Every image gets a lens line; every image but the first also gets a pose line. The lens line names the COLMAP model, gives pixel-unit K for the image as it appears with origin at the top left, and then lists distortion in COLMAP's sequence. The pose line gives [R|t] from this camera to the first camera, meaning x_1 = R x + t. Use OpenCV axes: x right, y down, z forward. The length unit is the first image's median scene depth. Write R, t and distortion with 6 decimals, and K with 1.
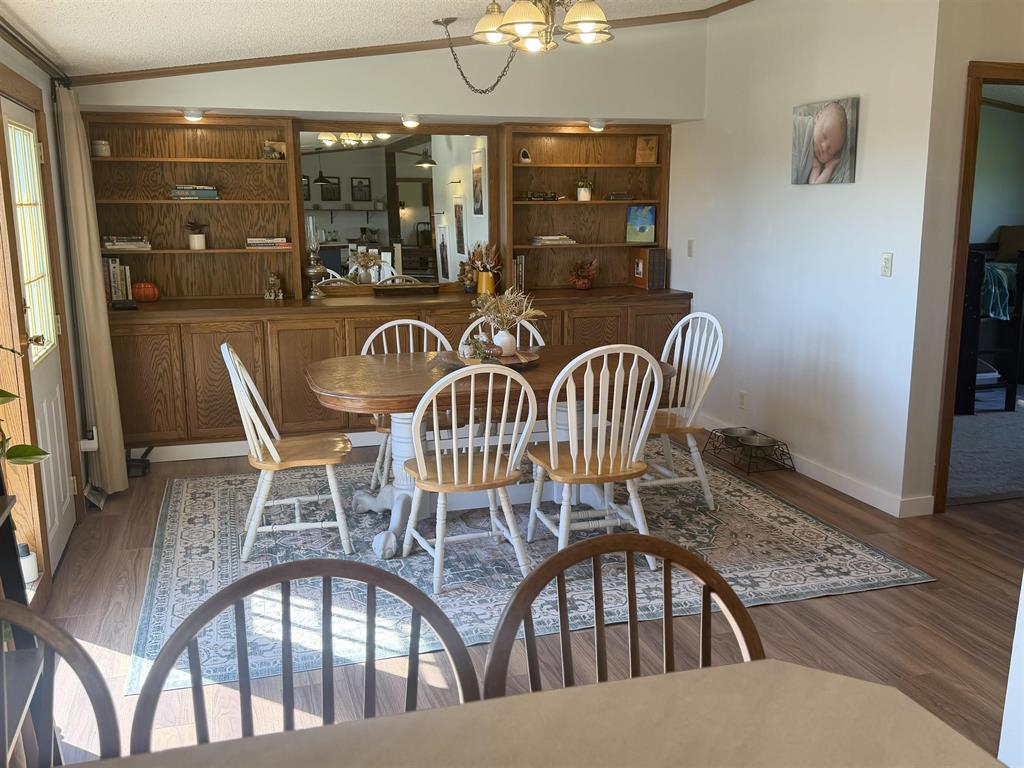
lens RADIAL K [[942.0, 0, 511.7], [0, 942.0, 388.8], [0, 0, 1]] dist [0.047881, 0.000000]
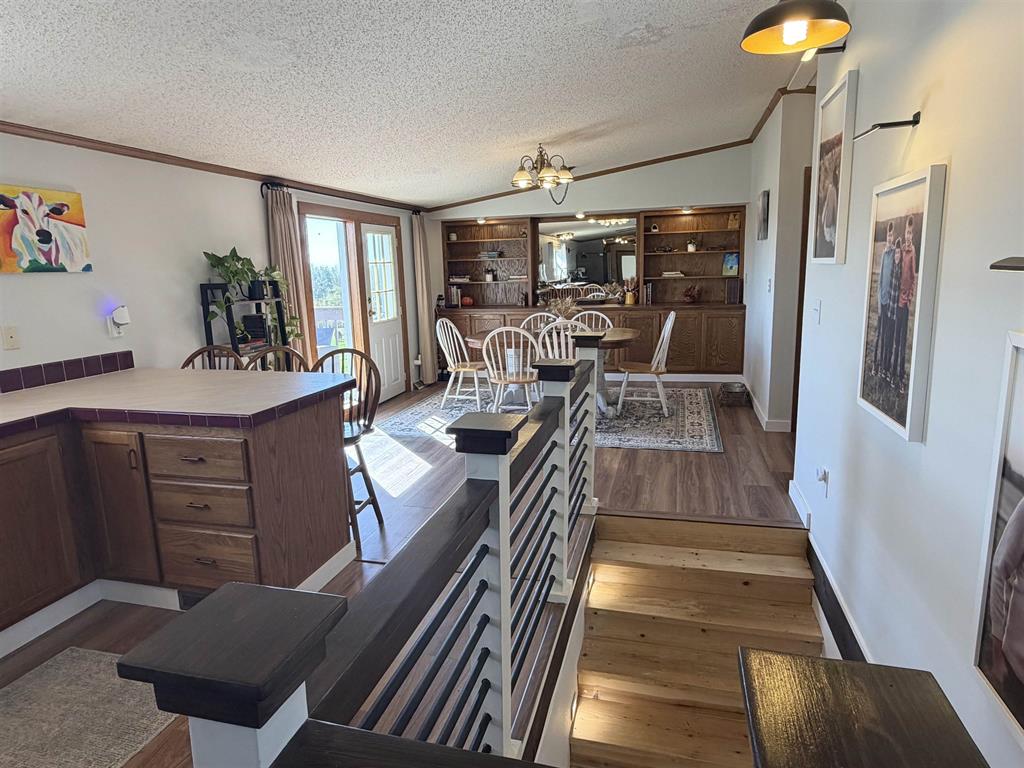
lens RADIAL K [[624.0, 0, 510.0], [0, 624.0, 381.0], [0, 0, 1]] dist [-0.002453, 0.000888]
pose [[0.843660, 0.075199, -0.531585, 0.478606], [-0.075533, 0.996919, 0.021151, 0.044525], [0.531538, 0.022308, 0.846741, -0.166999]]
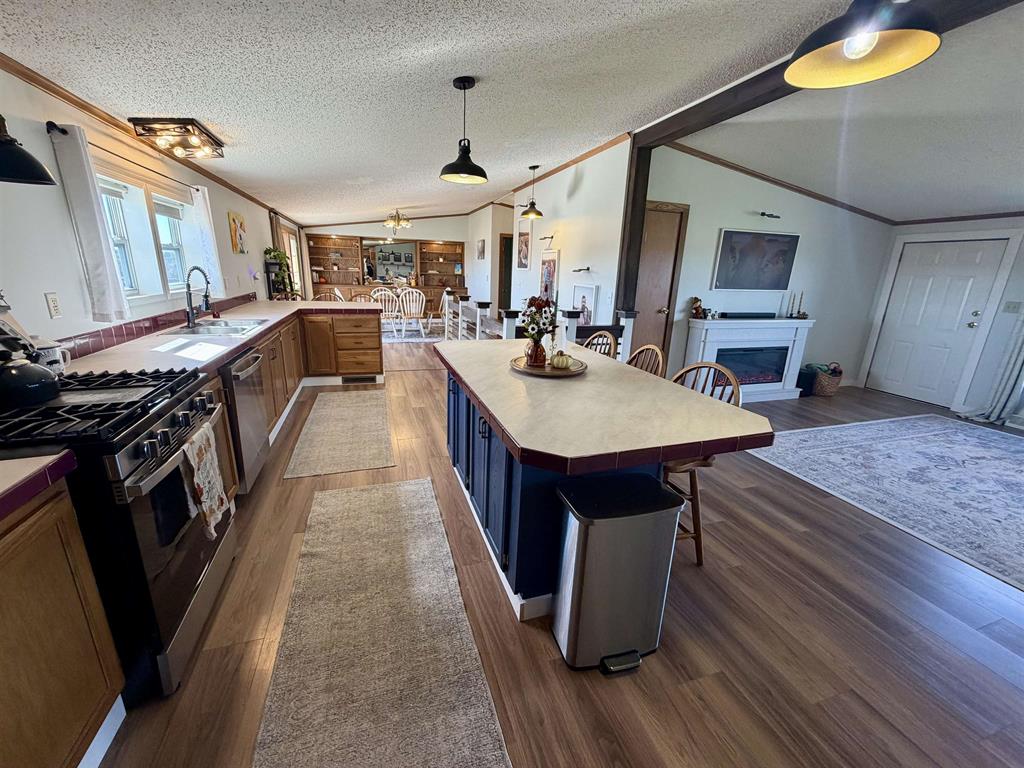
lens RADIAL K [[409.5, 0, 506.3], [0, 409.5, 383.4], [0, 0, 1]] dist [-0.000697, -0.000157]
pose [[0.999254, 0.032924, 0.020161, 0.358574], [-0.034416, 0.996296, 0.078800, 0.162548], [-0.017492, -0.079435, 0.996687, -0.742664]]
